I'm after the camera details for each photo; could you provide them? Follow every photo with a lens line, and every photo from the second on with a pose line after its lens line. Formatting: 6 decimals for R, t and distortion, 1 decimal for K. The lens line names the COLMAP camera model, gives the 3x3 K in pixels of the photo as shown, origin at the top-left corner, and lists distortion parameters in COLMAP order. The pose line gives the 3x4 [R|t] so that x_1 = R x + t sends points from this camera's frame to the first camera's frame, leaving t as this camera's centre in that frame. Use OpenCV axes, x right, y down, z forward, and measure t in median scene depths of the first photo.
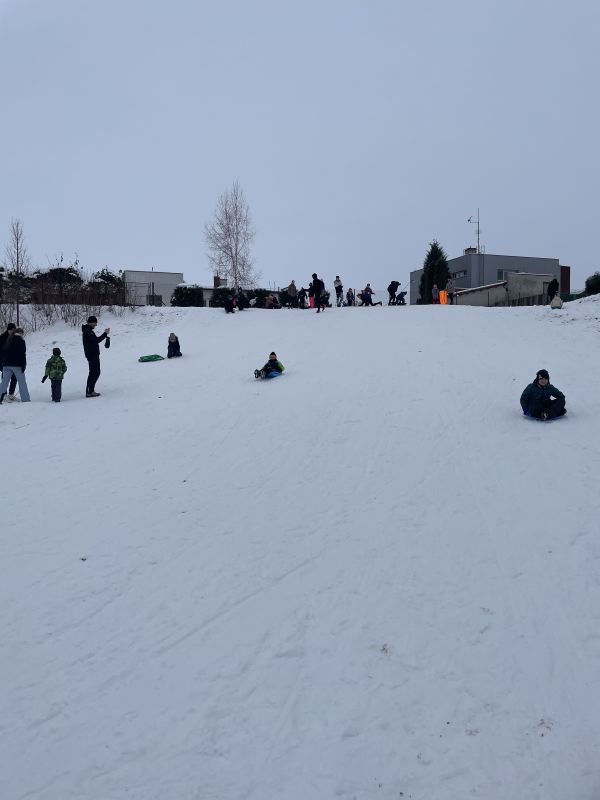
lens RADIAL K [[597.1, 0, 296.9], [0, 597.1, 397.4], [0, 0, 1]] dist [0.083417, -0.107858]
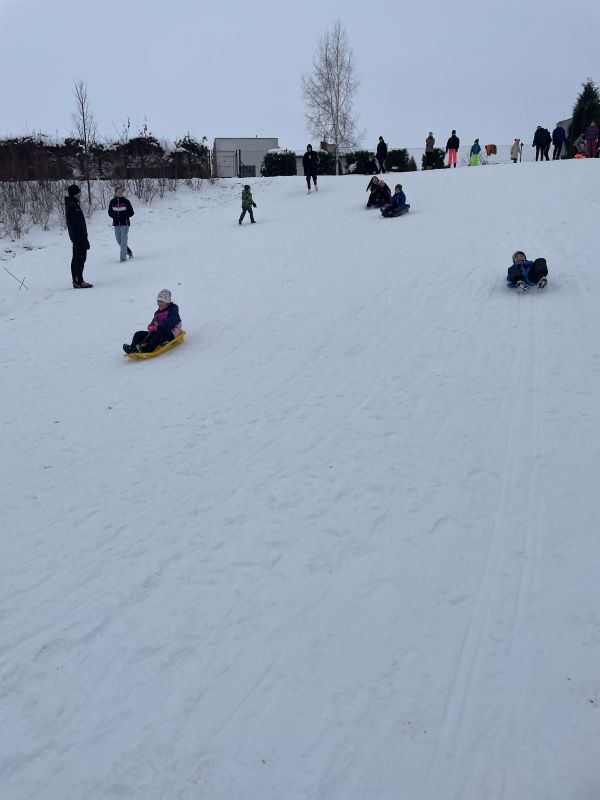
lens RADIAL K [[597.1, 0, 295.4], [0, 597.1, 392.9], [0, 0, 1]] dist [0.083417, -0.107858]
pose [[0.977445, 0.032043, -0.208747, 0.038270], [0.007793, 0.982278, 0.187270, -0.002454], [0.211048, -0.184672, 0.959872, 0.079713]]
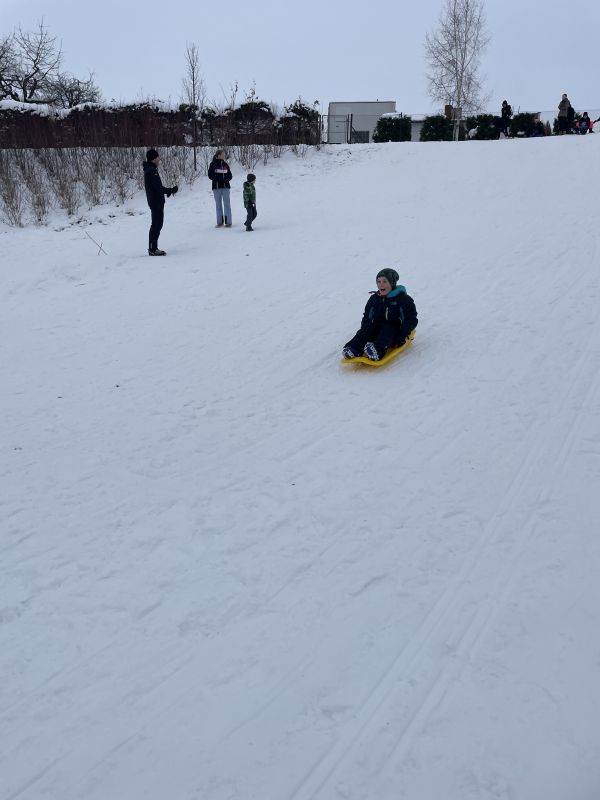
lens RADIAL K [[597.1, 0, 296.4], [0, 597.1, 392.7], [0, 0, 1]] dist [0.083417, -0.107858]
pose [[0.919134, 0.115770, -0.376551, 0.055196], [-0.026391, 0.971792, 0.234357, -0.004037], [0.393061, -0.205468, 0.896262, 0.102800]]
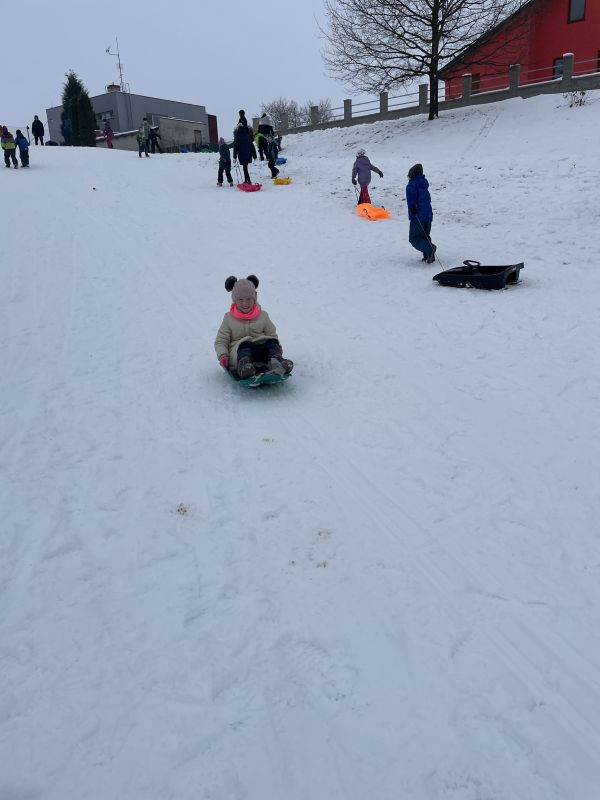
lens RADIAL K [[597.1, 0, 308.2], [0, 597.1, 398.4], [0, 0, 1]] dist [0.083417, -0.107858]
pose [[0.844656, -0.169521, 0.507758, -0.008566], [0.050917, 0.969674, 0.239038, 0.006592], [-0.532882, -0.176051, 0.827673, 0.020808]]
